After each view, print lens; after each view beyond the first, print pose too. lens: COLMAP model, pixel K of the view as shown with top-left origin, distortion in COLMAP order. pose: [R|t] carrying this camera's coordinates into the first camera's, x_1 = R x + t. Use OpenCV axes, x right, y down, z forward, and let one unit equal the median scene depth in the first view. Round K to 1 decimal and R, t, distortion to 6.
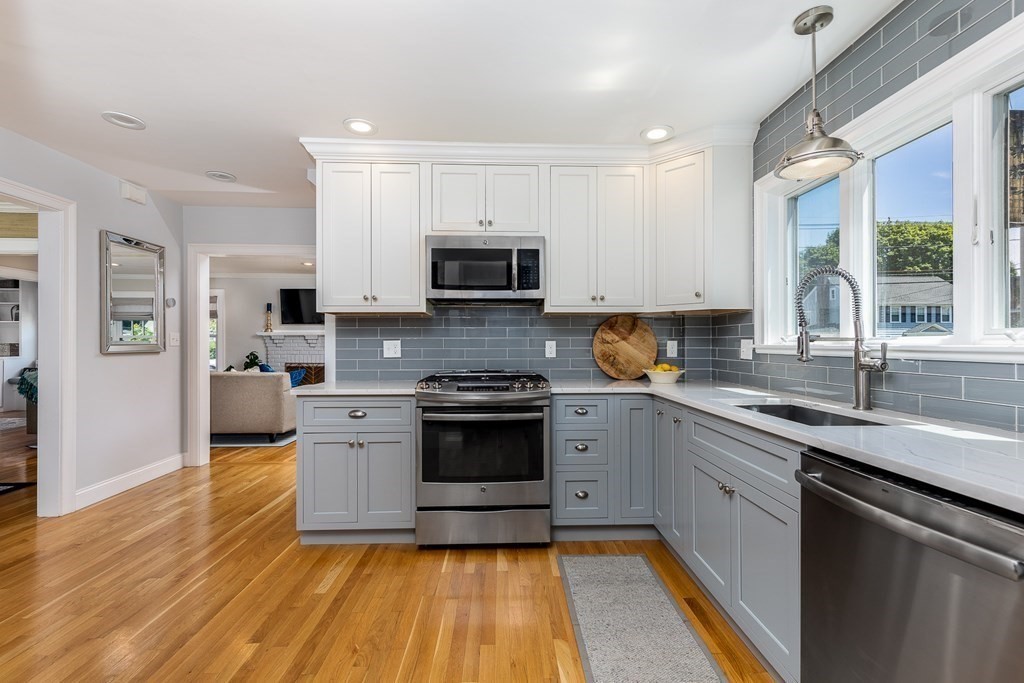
lens RADIAL K [[455.7, 0, 518.5], [0, 455.7, 341.3], [0, 0, 1]] dist [0.008917, 0.000048]
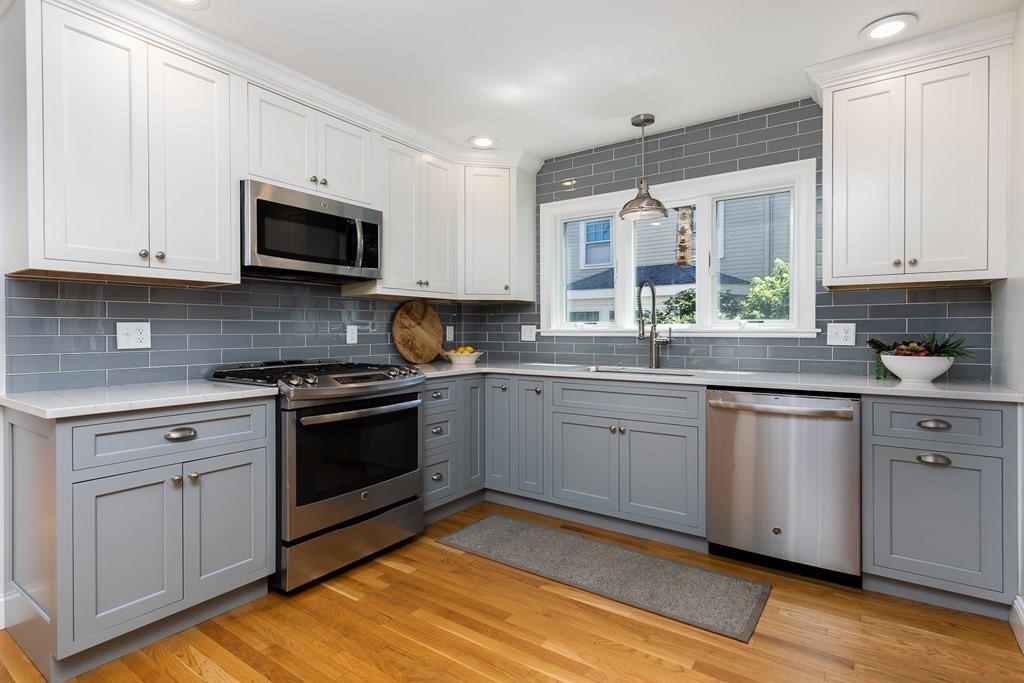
lens RADIAL K [[480.0, 0, 506.7], [0, 480.0, 332.6], [0, 0, 1]] dist [0.003087, 0.000043]
pose [[0.630824, -0.002711, 0.775922, -0.539684], [-0.004566, 0.999964, 0.007205, 0.006343], [-0.775913, -0.008088, 0.630788, 0.190038]]
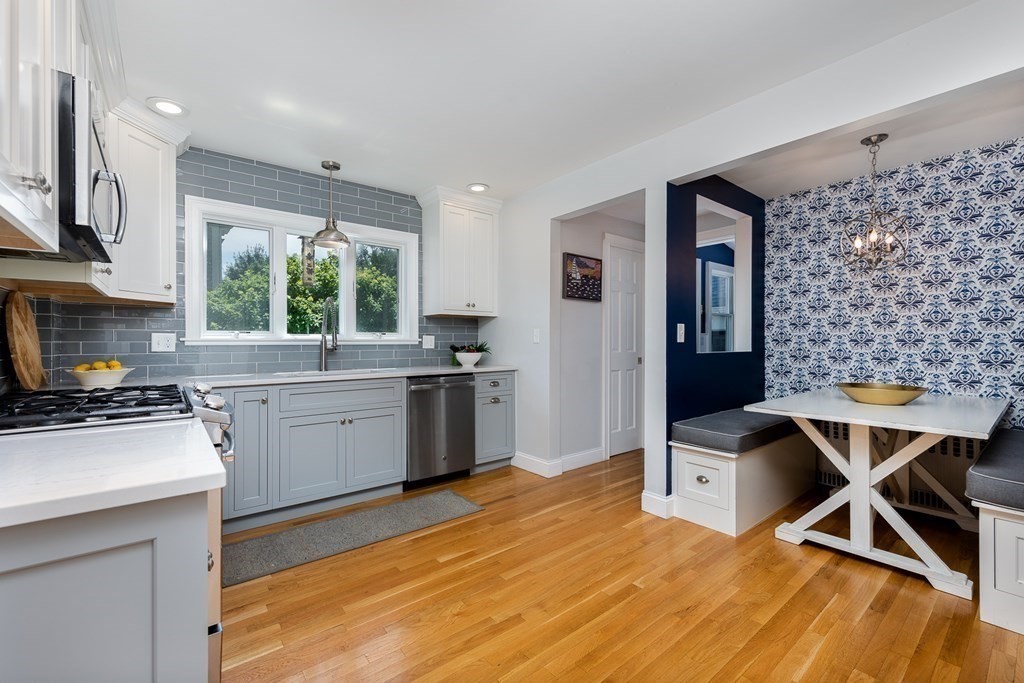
lens RADIAL K [[443.8, 0, 510.6], [0, 443.8, 340.8], [0, 0, 1]] dist [0.004902, 0.000301]
pose [[-0.570806, -0.000555, 0.821085, -0.757726], [-0.006343, 0.999973, -0.003733, 0.012685], [-0.821061, -0.007339, -0.570794, 0.866159]]
